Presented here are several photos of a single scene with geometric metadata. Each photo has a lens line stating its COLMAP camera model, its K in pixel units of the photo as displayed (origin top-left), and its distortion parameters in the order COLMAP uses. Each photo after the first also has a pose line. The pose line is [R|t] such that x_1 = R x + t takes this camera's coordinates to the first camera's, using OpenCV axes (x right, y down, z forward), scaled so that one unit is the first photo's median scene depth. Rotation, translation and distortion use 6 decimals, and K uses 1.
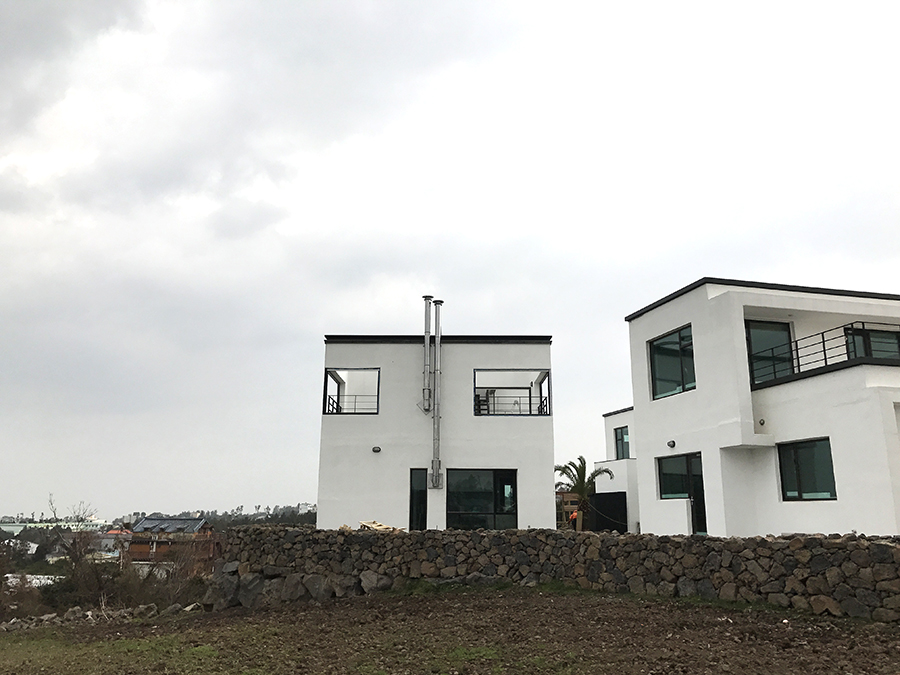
lens RADIAL K [[829.0, 0, 450.0], [0, 829.0, 337.5], [0, 0, 1]] dist [0.001107, 0.010929]
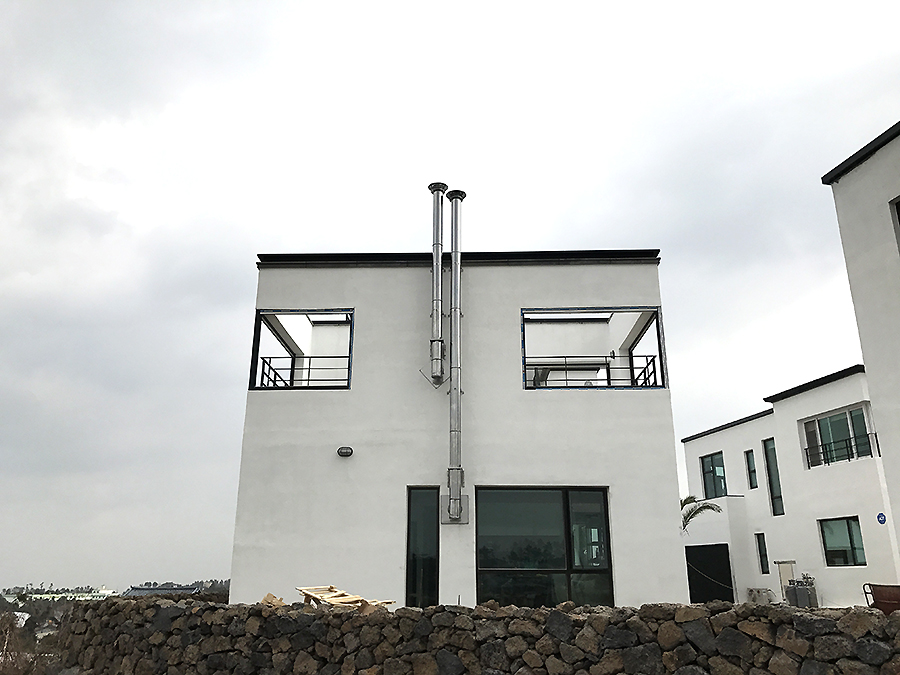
lens RADIAL K [[829.0, 0, 450.0], [0, 829.0, 337.5], [0, 0, 1]] dist [0.001107, 0.010929]
pose [[0.999735, -0.011273, -0.020070, -0.008481], [0.009685, 0.996943, -0.077530, 0.102219], [0.020883, 0.077315, 0.996788, 0.452009]]
